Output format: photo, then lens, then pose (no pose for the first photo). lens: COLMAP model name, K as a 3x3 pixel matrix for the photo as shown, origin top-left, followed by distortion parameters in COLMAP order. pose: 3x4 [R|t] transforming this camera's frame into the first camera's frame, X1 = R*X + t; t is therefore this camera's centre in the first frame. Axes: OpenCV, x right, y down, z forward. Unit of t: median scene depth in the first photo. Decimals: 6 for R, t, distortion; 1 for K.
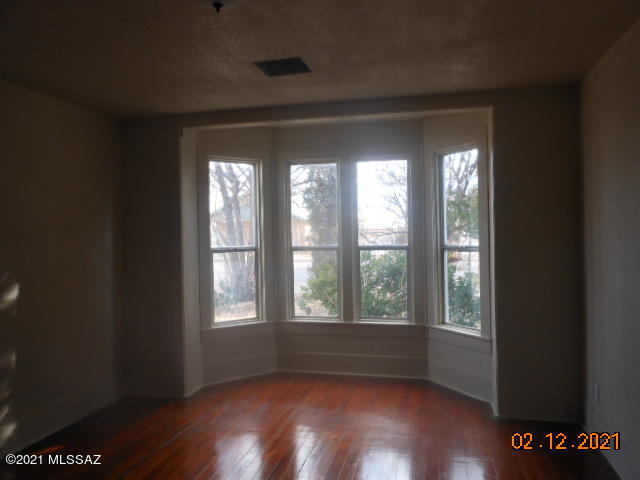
lens RADIAL K [[515.0, 0, 318.2], [0, 515.0, 239.2], [0, 0, 1]] dist [0.008336, 0.009581]
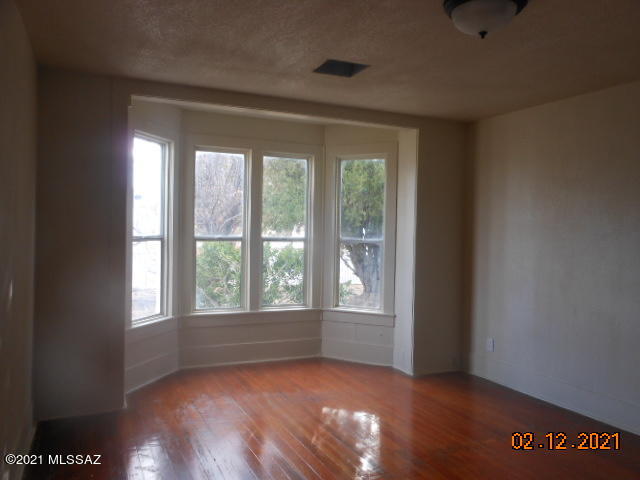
lens RADIAL K [[515.0, 0, 317.1], [0, 515.0, 241.4], [0, 0, 1]] dist [0.008336, 0.009581]
pose [[0.784689, 0.016755, 0.619663, -0.499201], [-0.028855, 0.999538, 0.009514, 0.008824], [-0.619218, -0.025346, 0.784810, 0.122772]]
